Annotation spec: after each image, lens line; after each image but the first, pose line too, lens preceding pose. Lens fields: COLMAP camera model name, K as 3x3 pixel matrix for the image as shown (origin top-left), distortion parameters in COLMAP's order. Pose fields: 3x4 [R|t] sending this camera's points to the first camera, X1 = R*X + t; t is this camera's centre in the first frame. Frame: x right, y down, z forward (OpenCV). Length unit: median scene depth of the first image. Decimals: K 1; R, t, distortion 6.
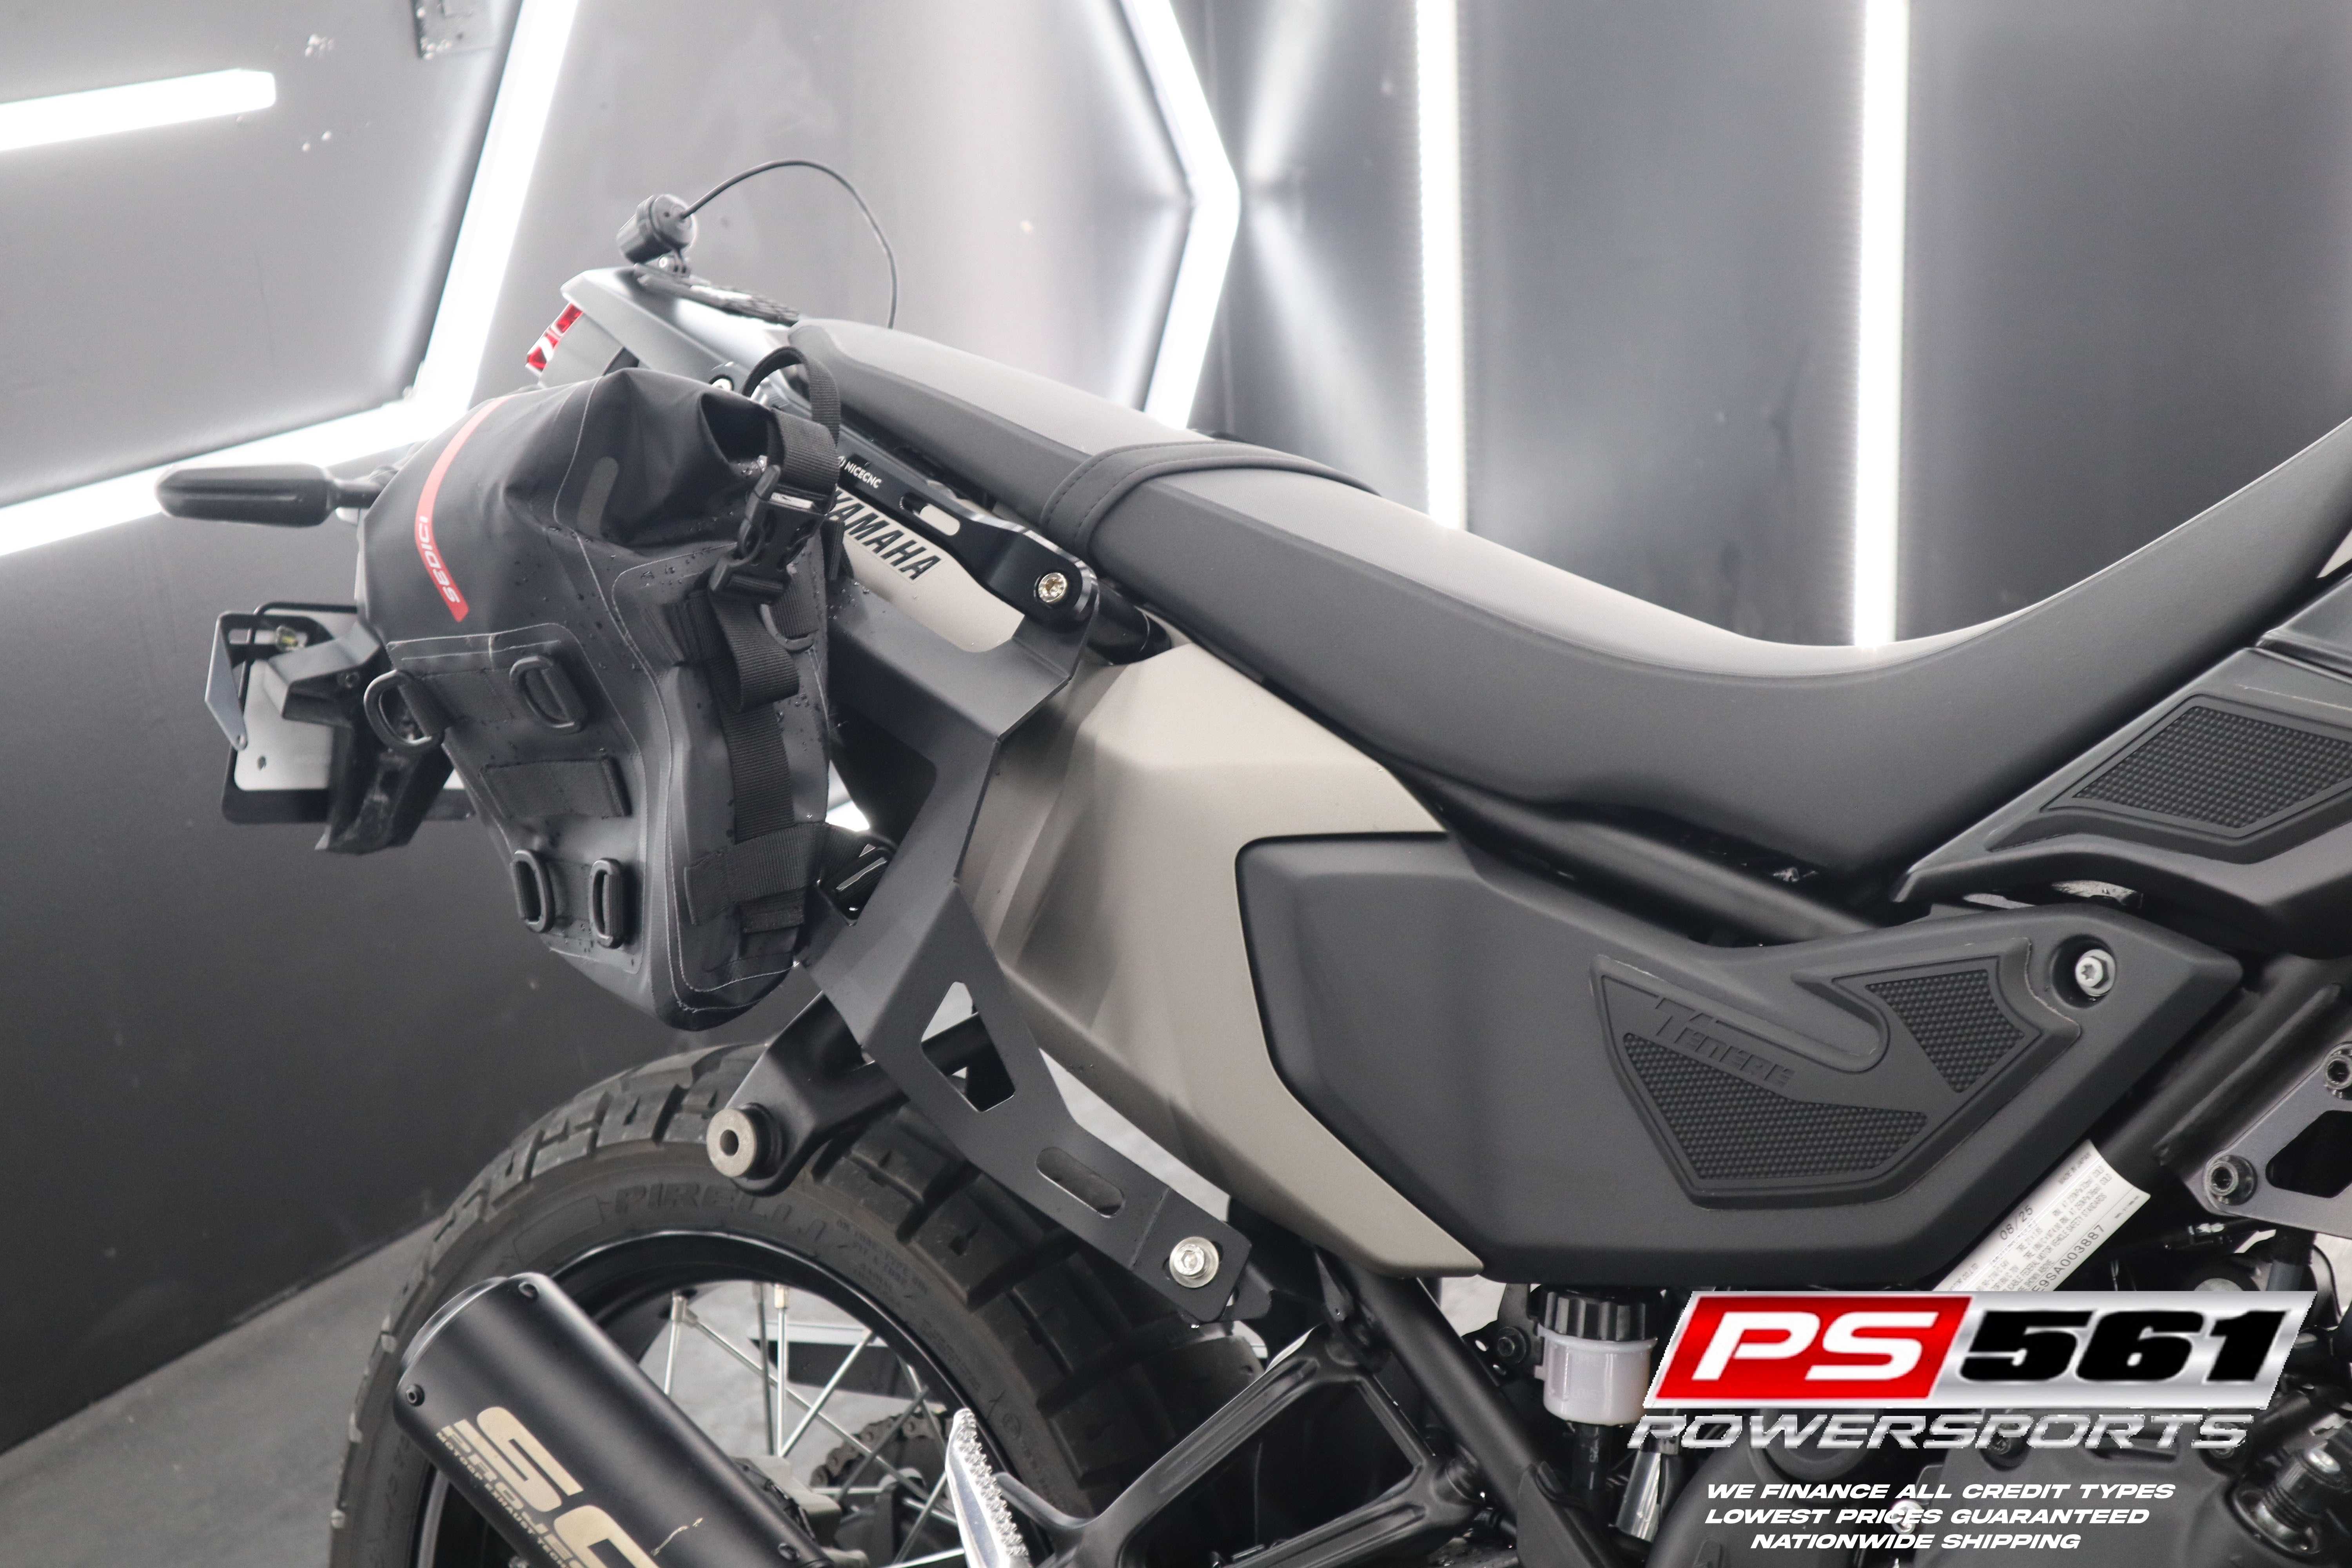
lens RADIAL K [[3142.1, 0, 1190.4], [0, 3142.1, 771.9], [0, 0, 1]] dist [0.001284, 0.000000]
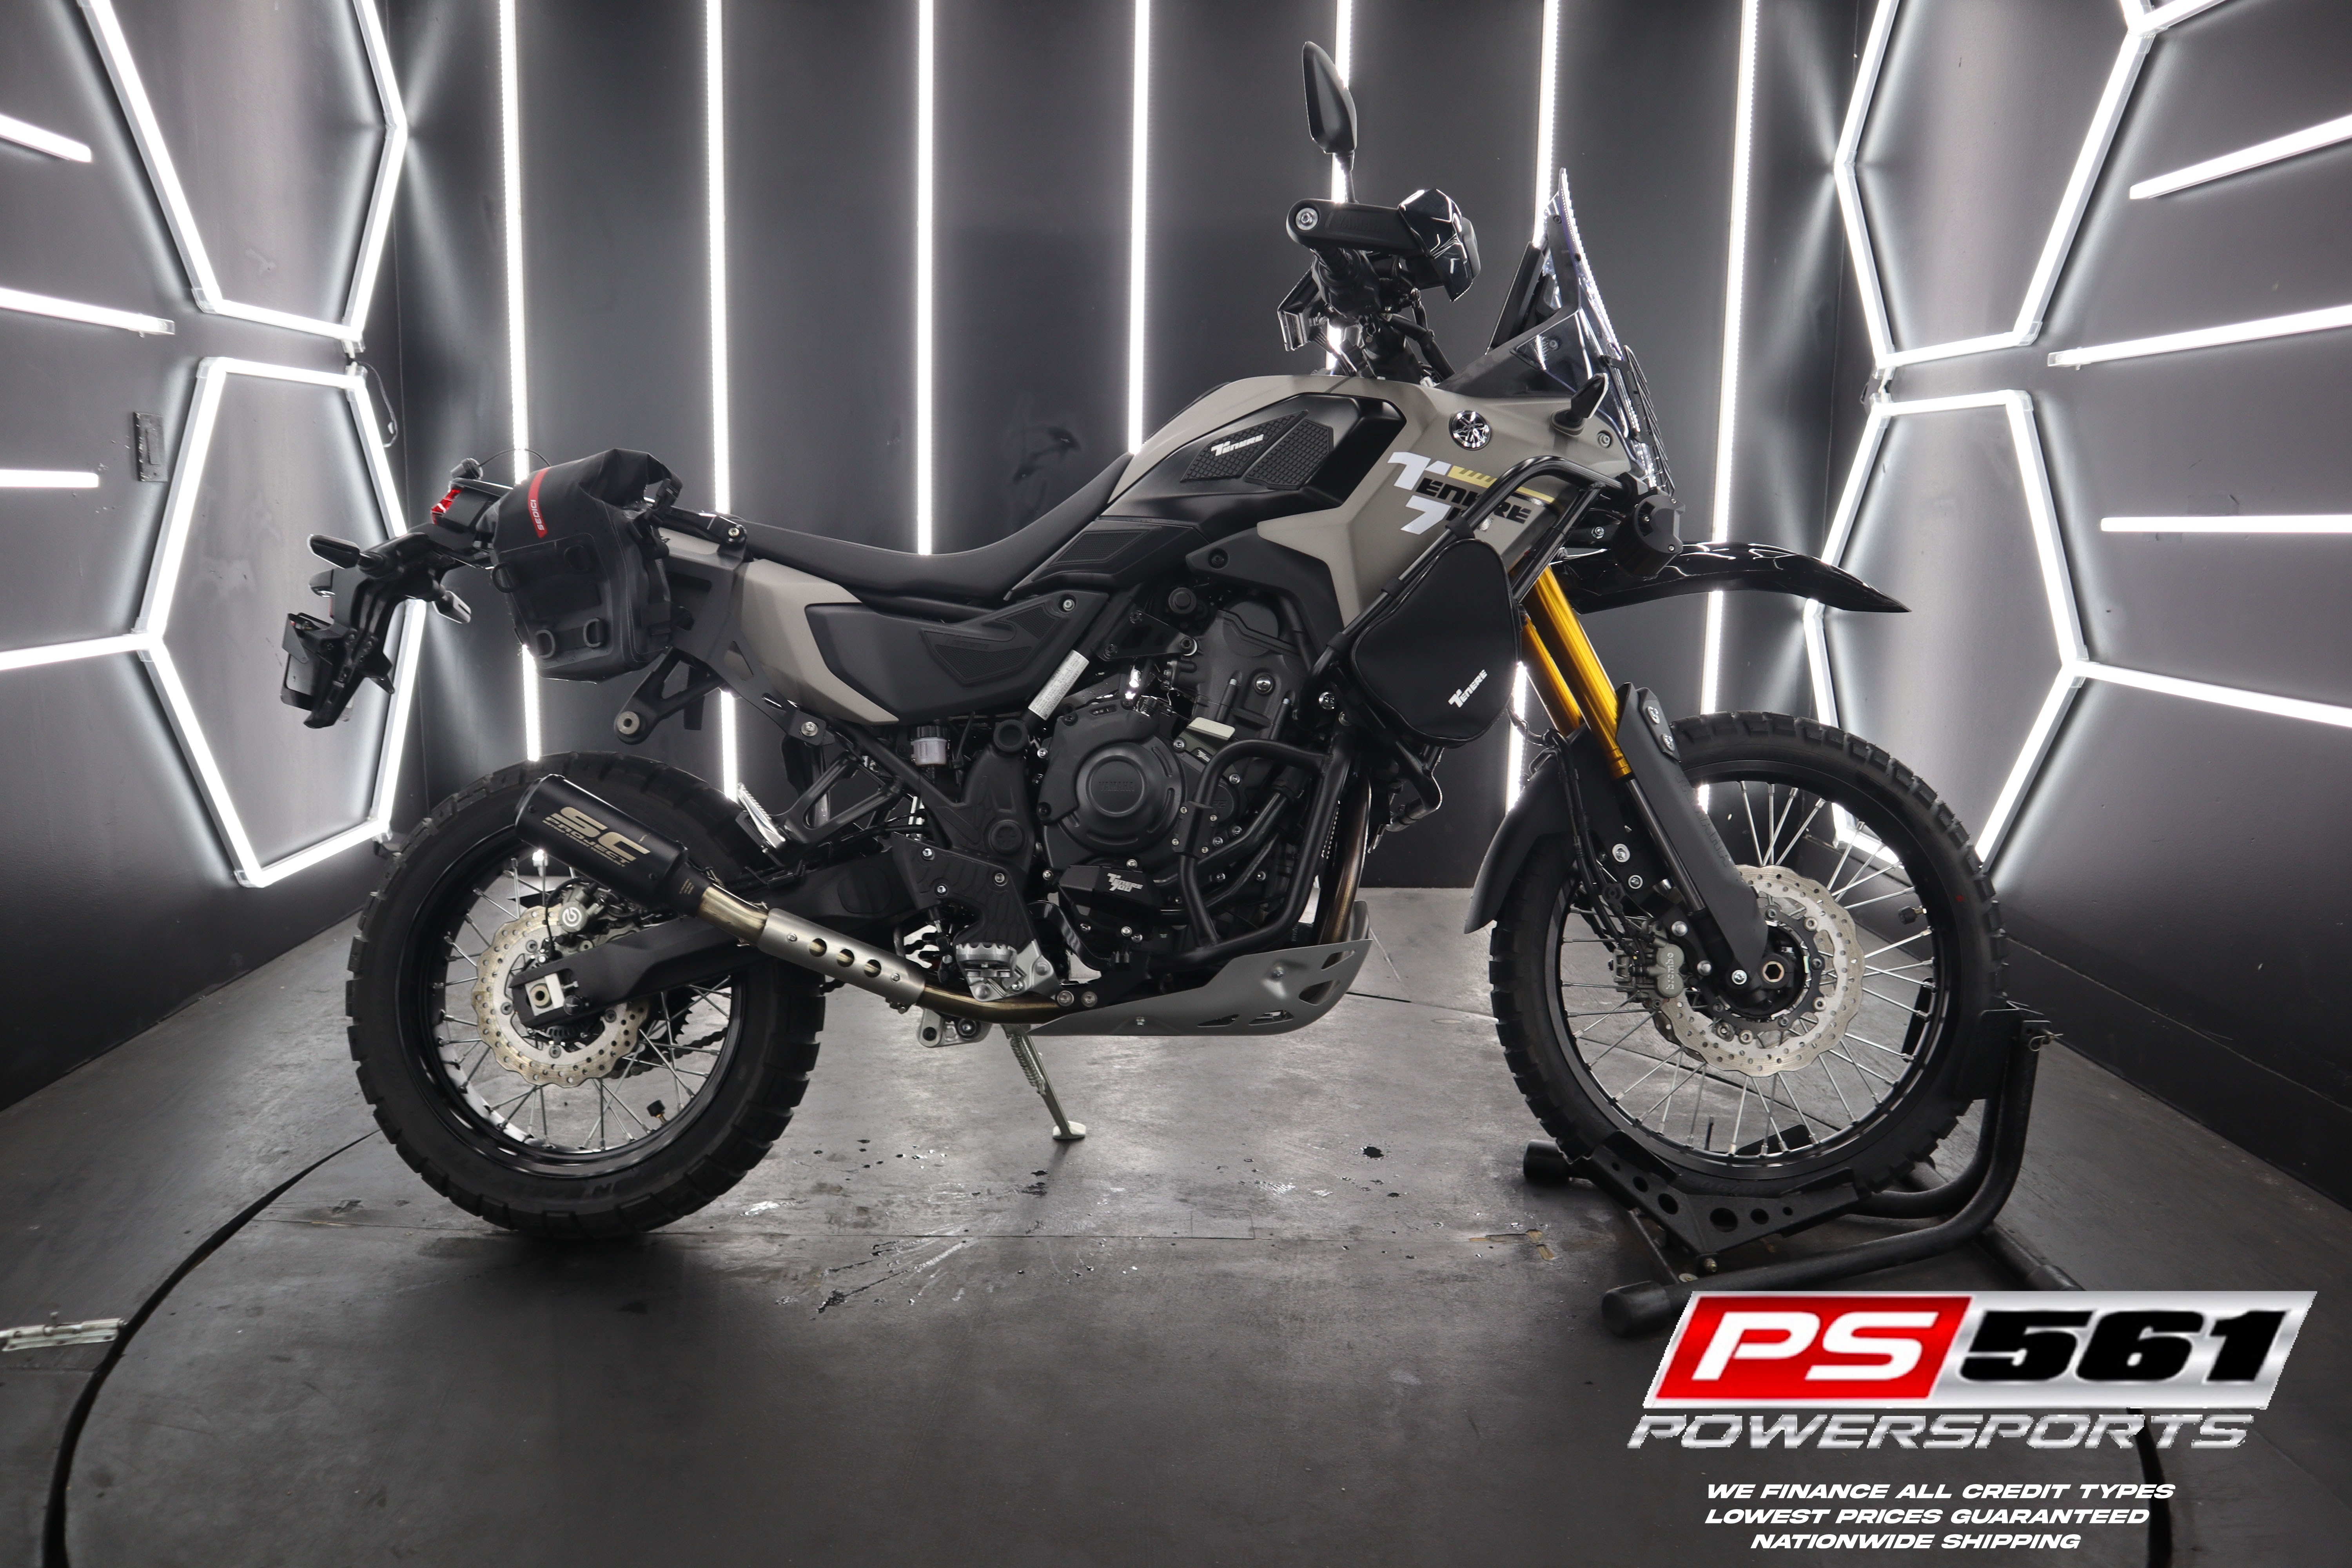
lens RADIAL K [[1573.3, 0, 1161.8], [0, 1573.3, 805.7], [0, 0, 1]] dist [-0.131739, 0.065981]
pose [[0.798798, -0.048830, 0.599614, -0.648785], [0.141330, 0.984038, -0.108142, 0.441131], [-0.584762, 0.171128, 0.792949, -0.442441]]
